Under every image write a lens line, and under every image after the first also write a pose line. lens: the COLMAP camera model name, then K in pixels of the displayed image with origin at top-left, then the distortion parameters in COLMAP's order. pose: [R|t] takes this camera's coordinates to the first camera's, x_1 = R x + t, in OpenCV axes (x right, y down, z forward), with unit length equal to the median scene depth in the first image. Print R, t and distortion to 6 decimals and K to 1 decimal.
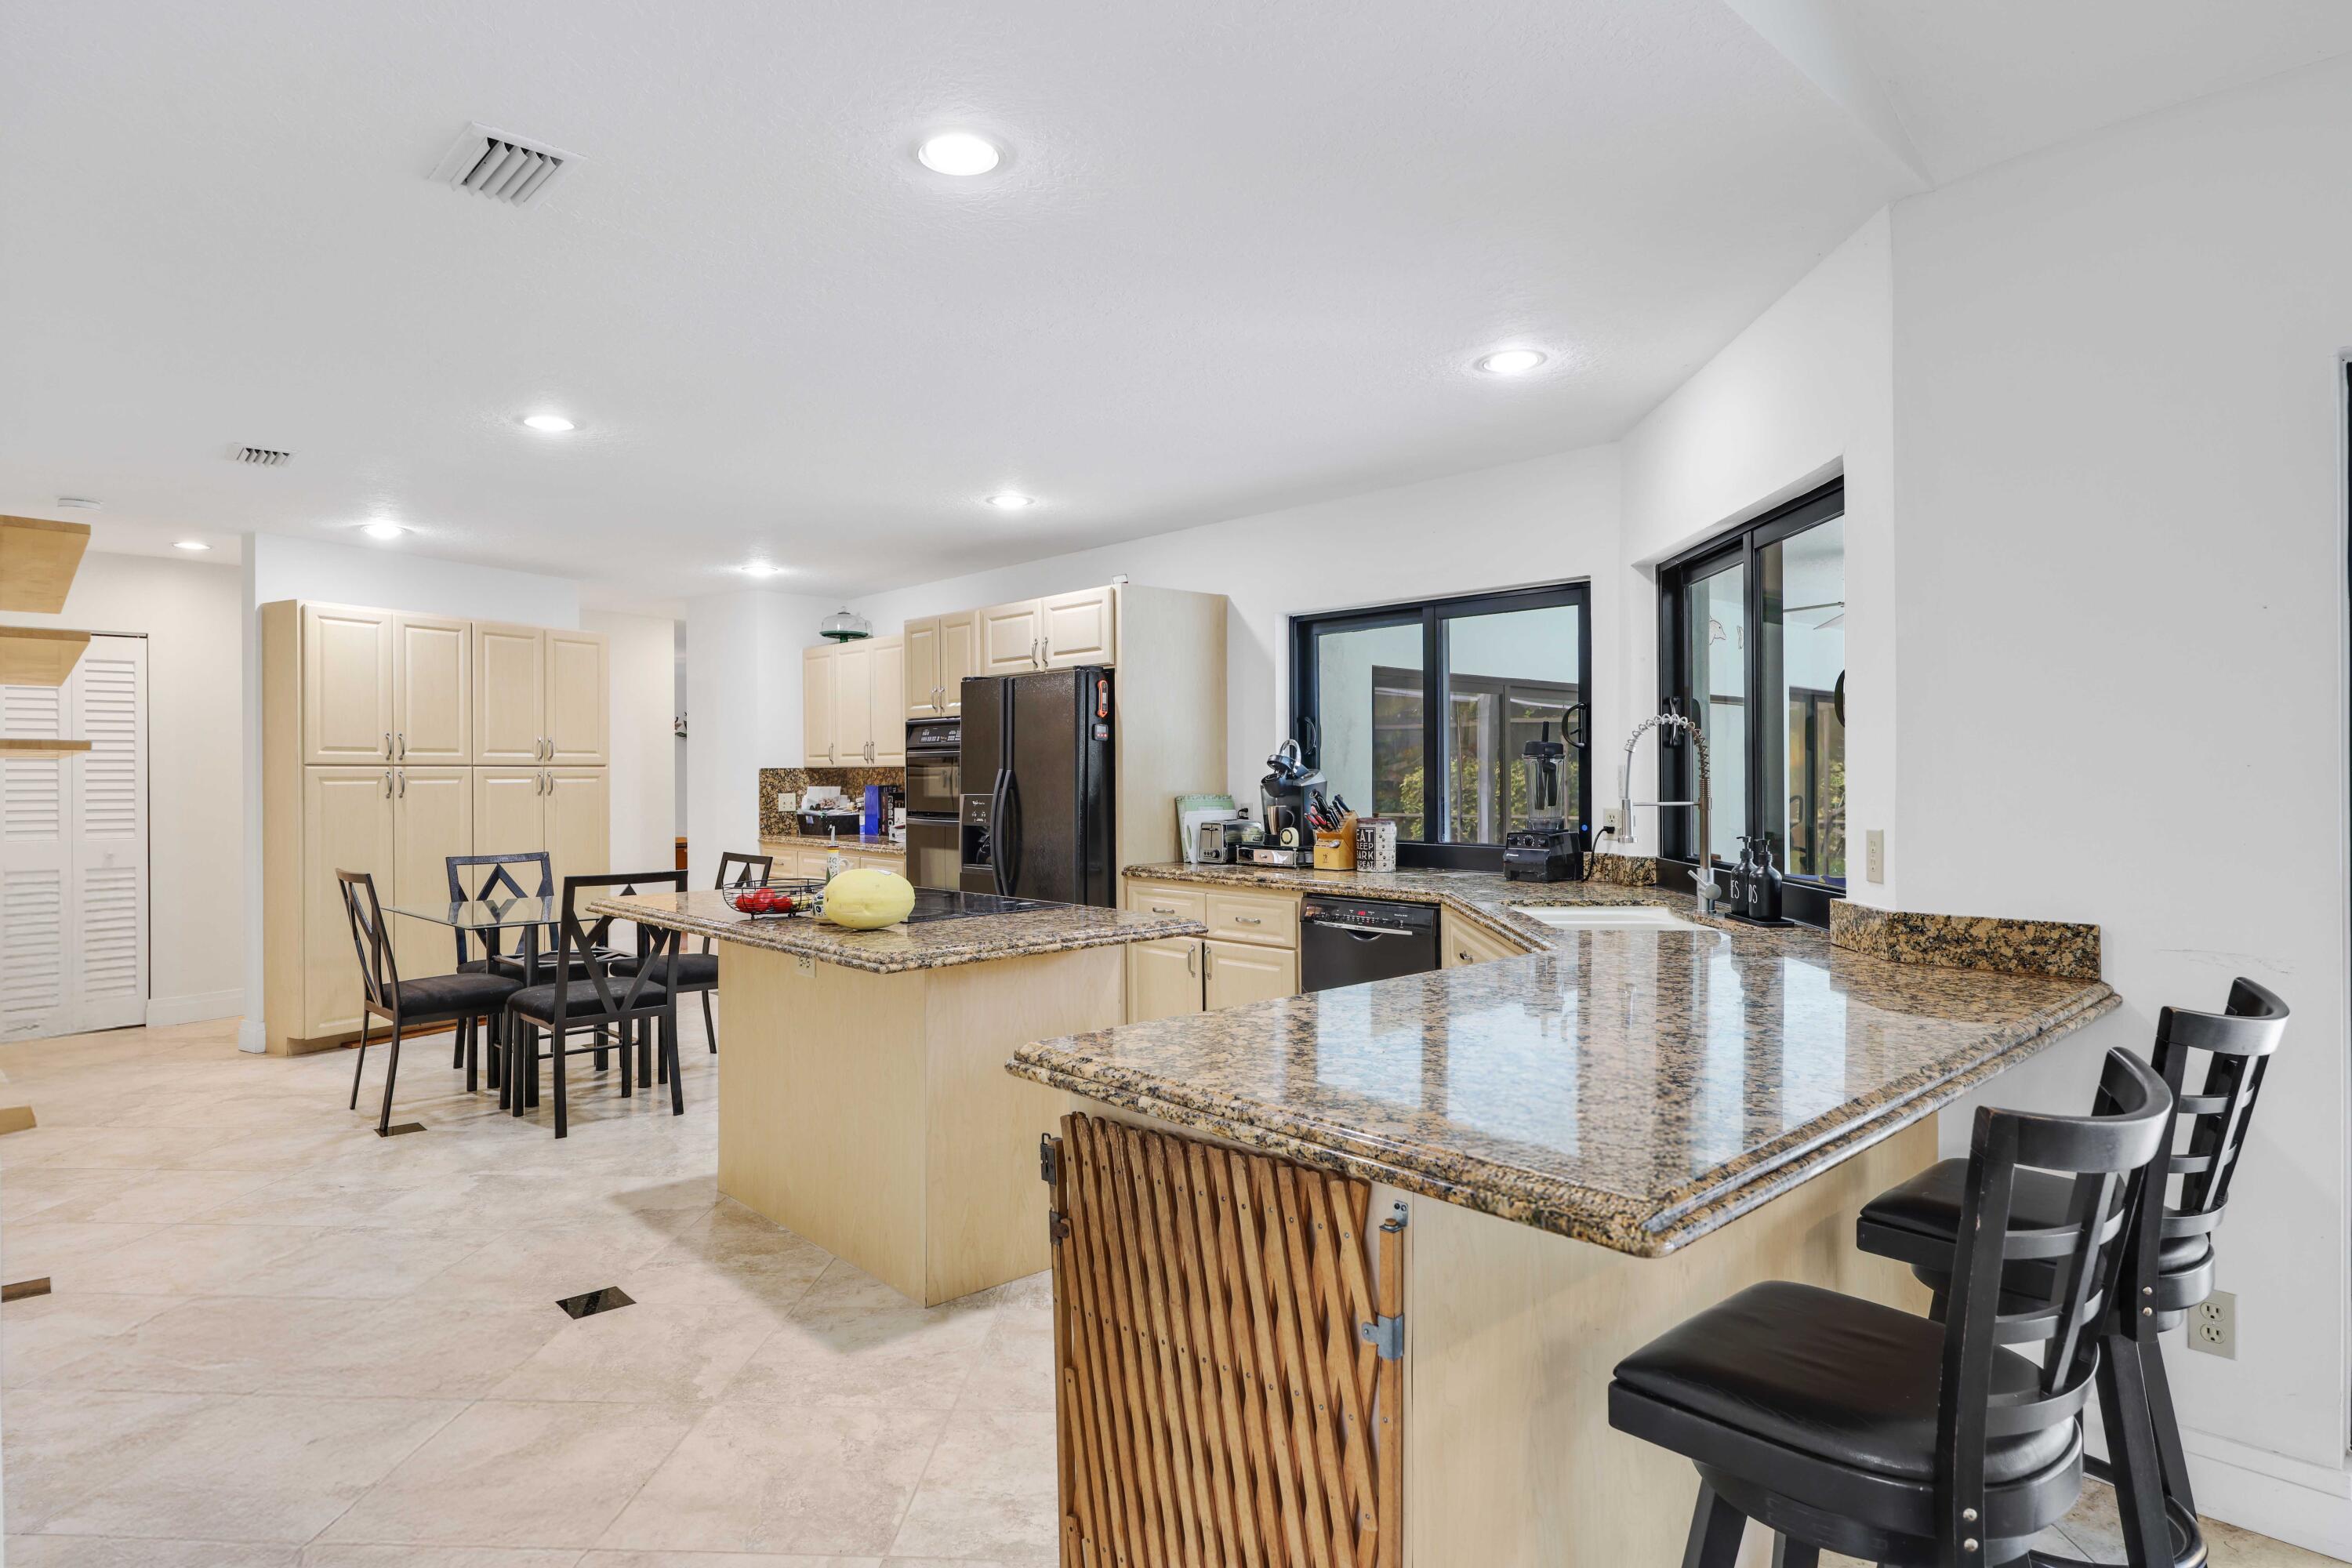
lens RADIAL K [[1284.1, 0, 1181.5], [0, 1284.1, 783.0], [0, 0, 1]] dist [0.001888, 0.000218]
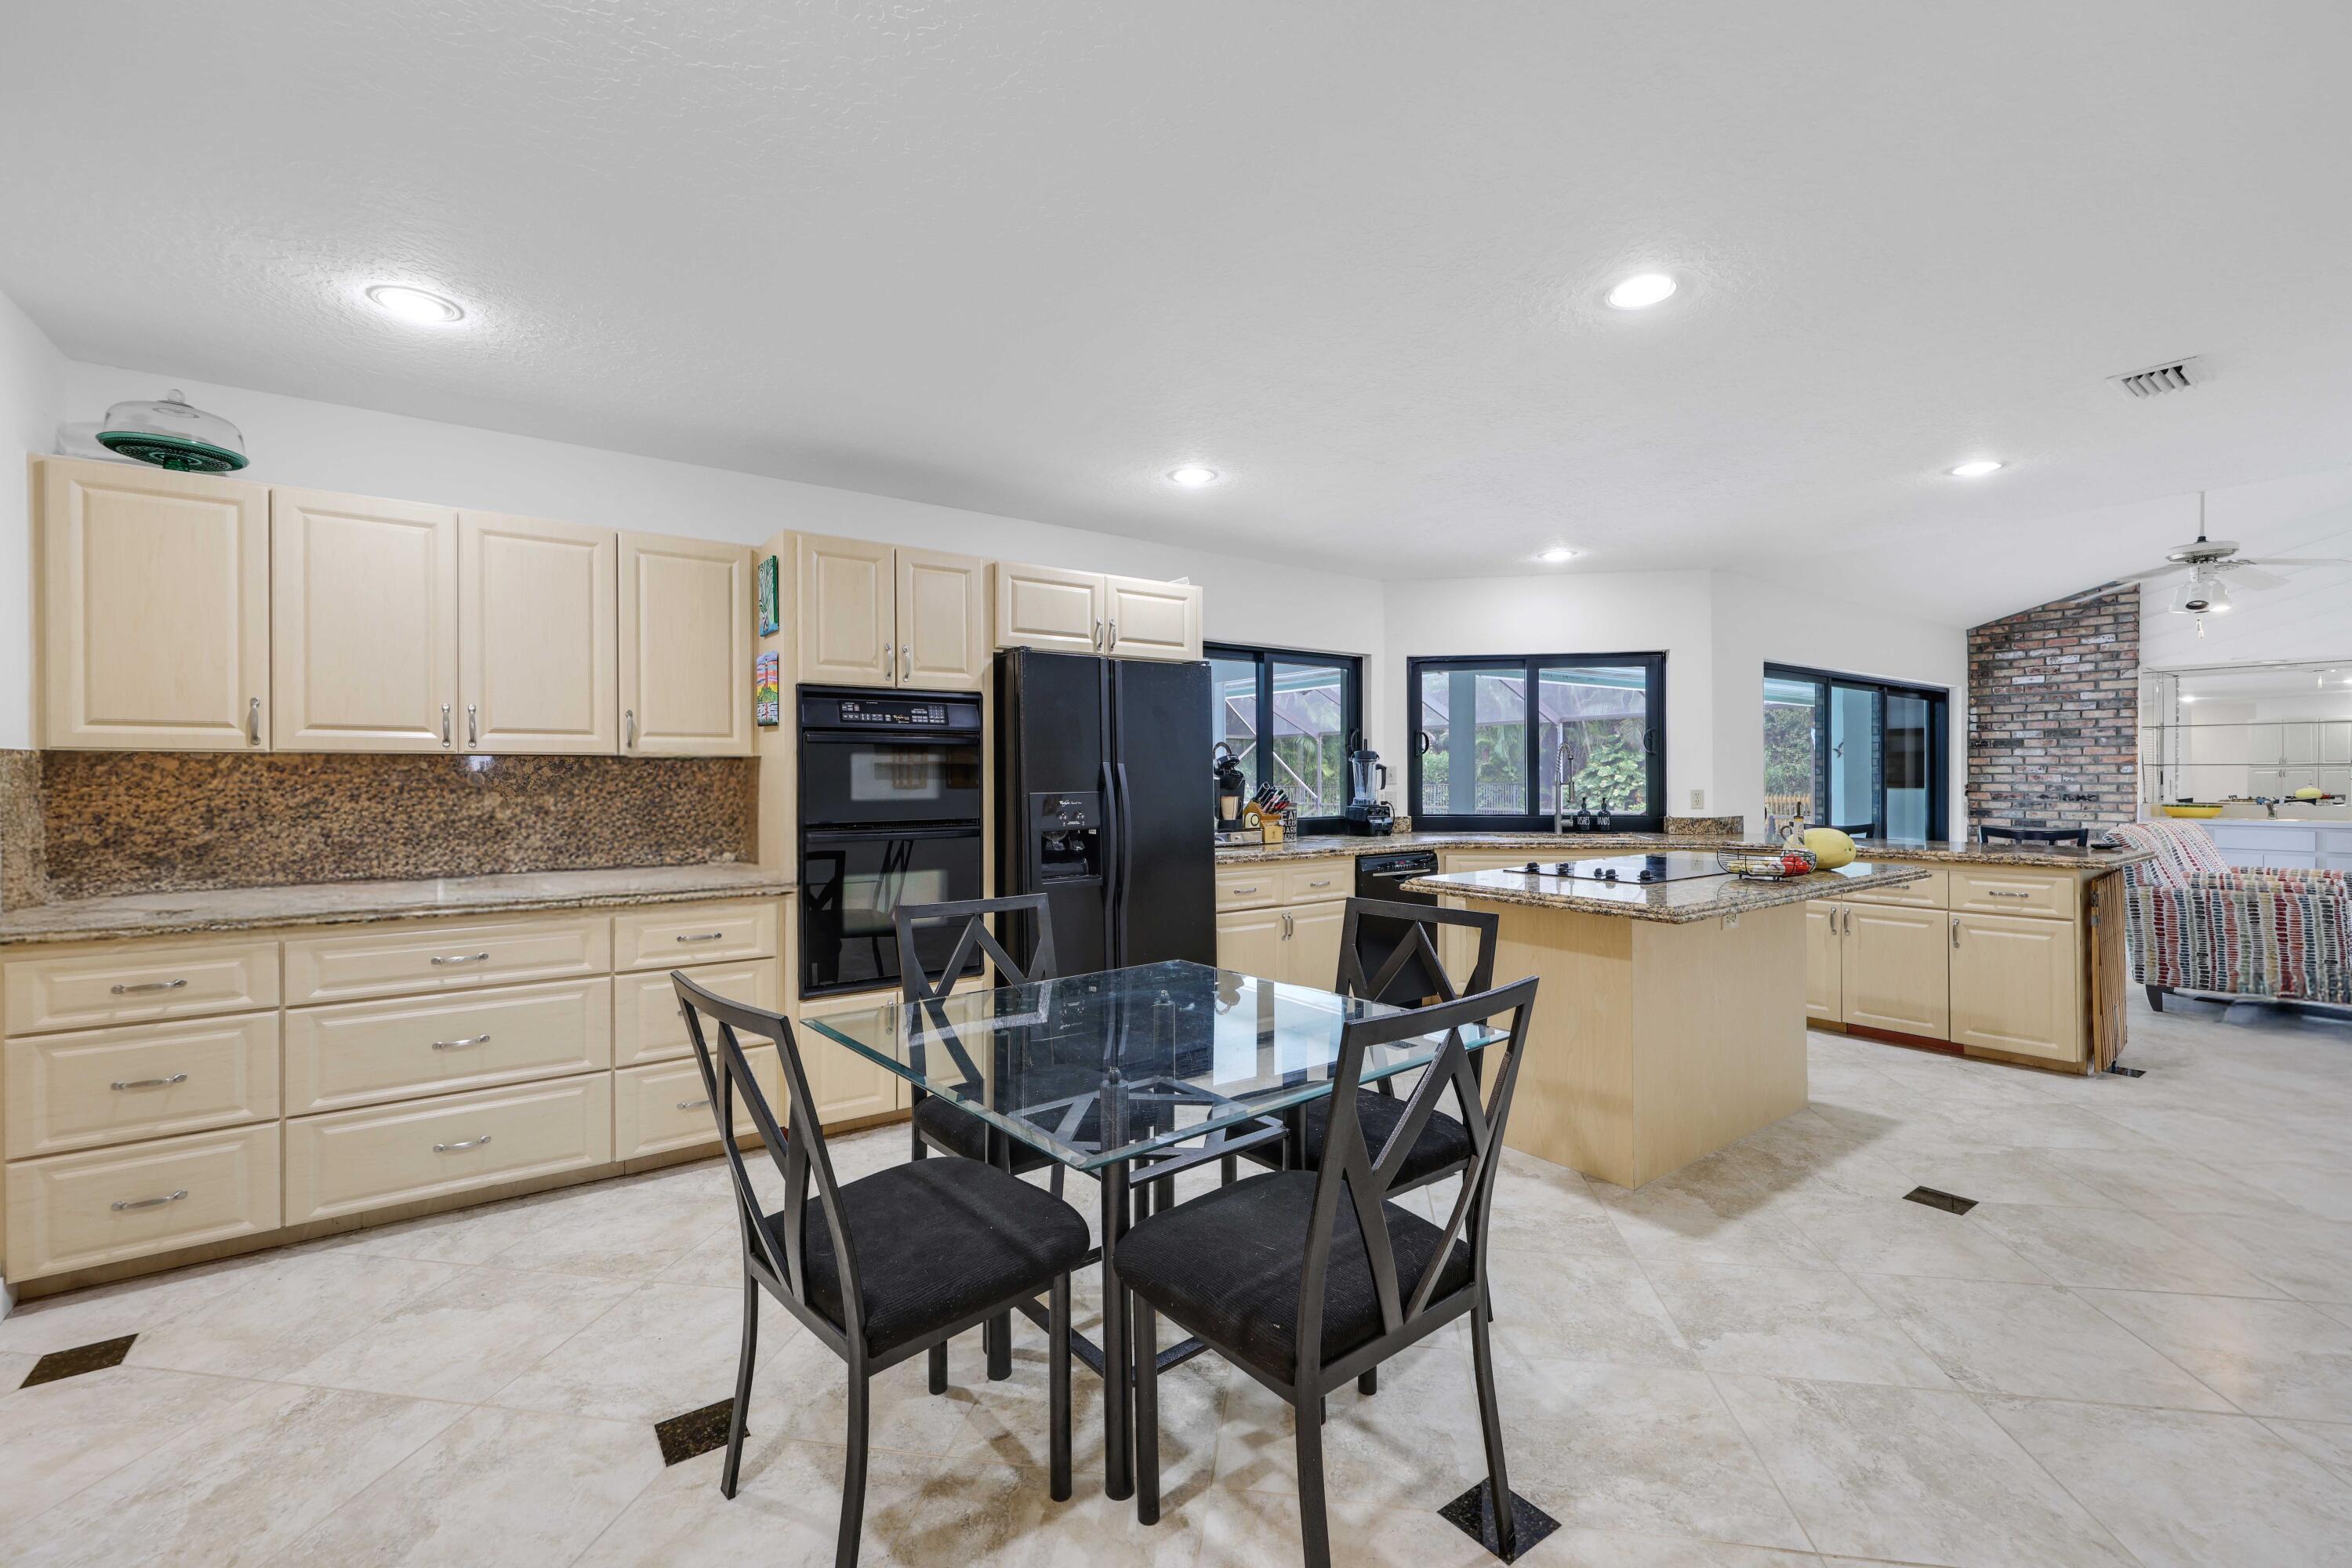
lens RADIAL K [[980.7, 0, 1173.8], [0, 980.7, 786.6], [0, 0, 1]] dist [0.004503, 0.000364]
pose [[0.114317, -0.010043, 0.993394, -0.917583], [0.006697, 0.999934, 0.009338, -0.000384], [-0.993422, 0.005586, 0.114376, 1.012766]]
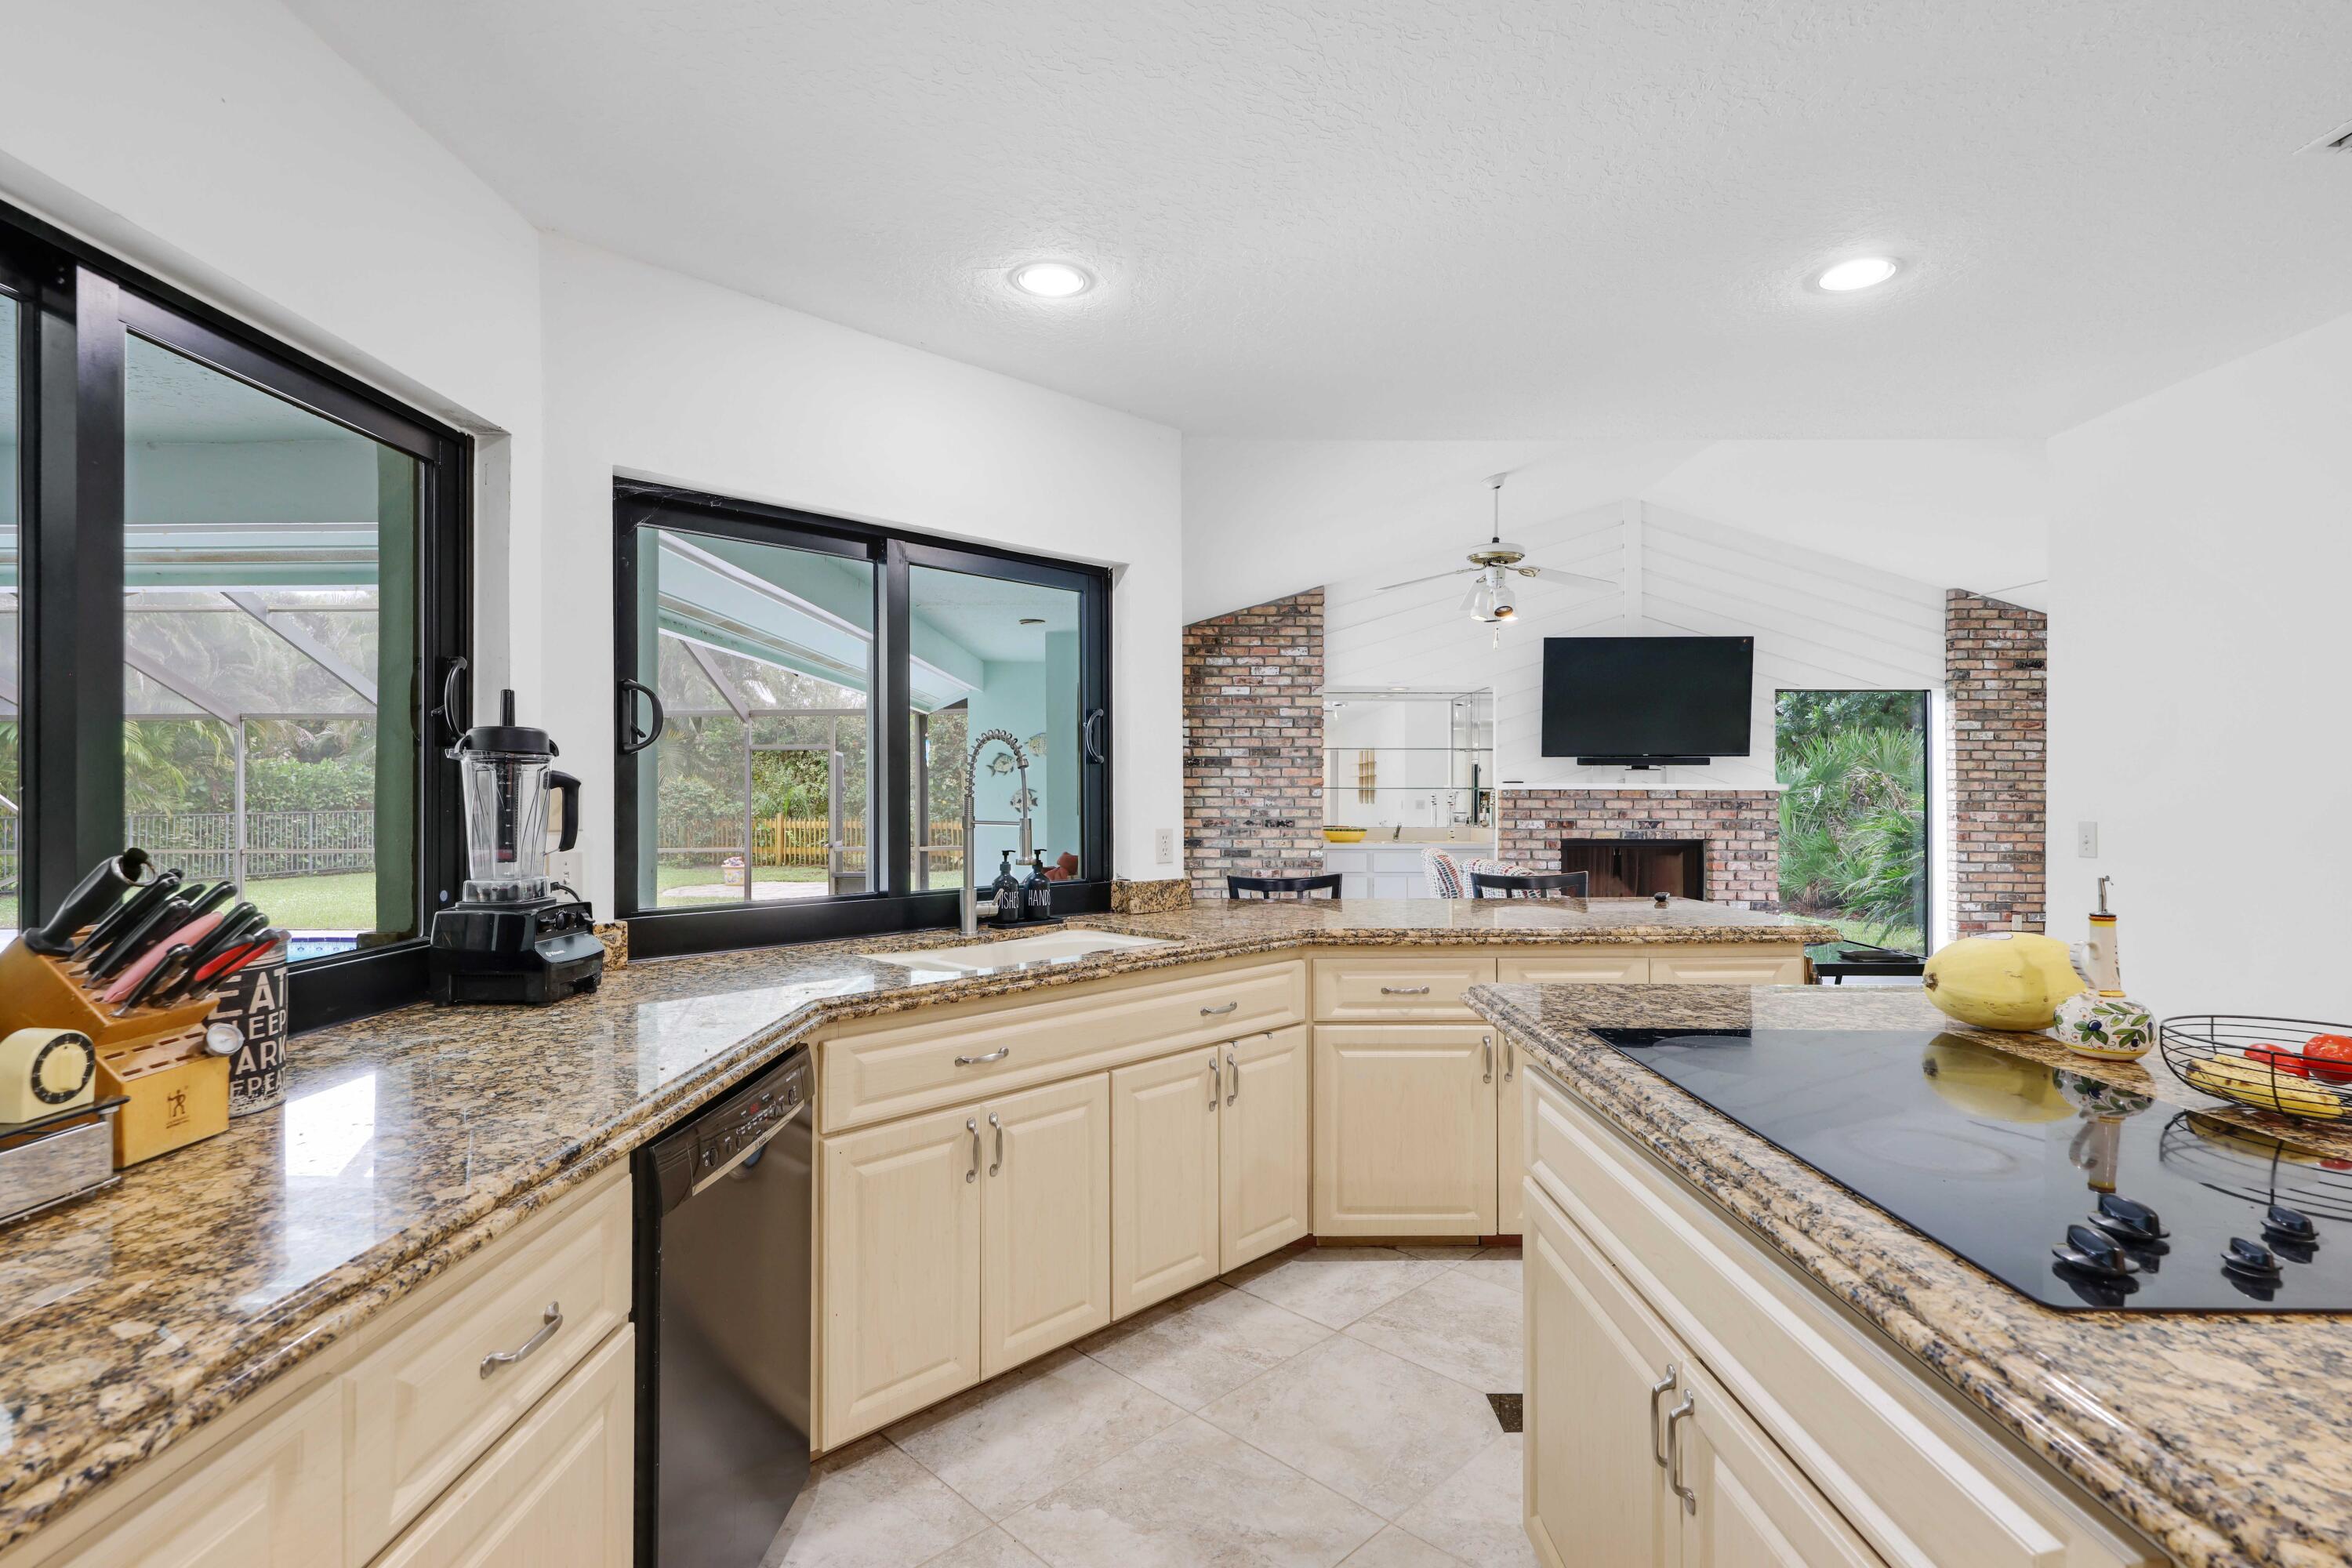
lens RADIAL K [[1124.3, 0, 1175.4], [0, 1124.3, 796.1], [0, 0, 1]] dist [0.003579, 0.000227]
pose [[-0.734432, 0.001775, 0.678680, -0.202486], [0.006064, 0.999974, 0.003947, -0.005441], [-0.678655, 0.007015, -0.734424, 1.058162]]
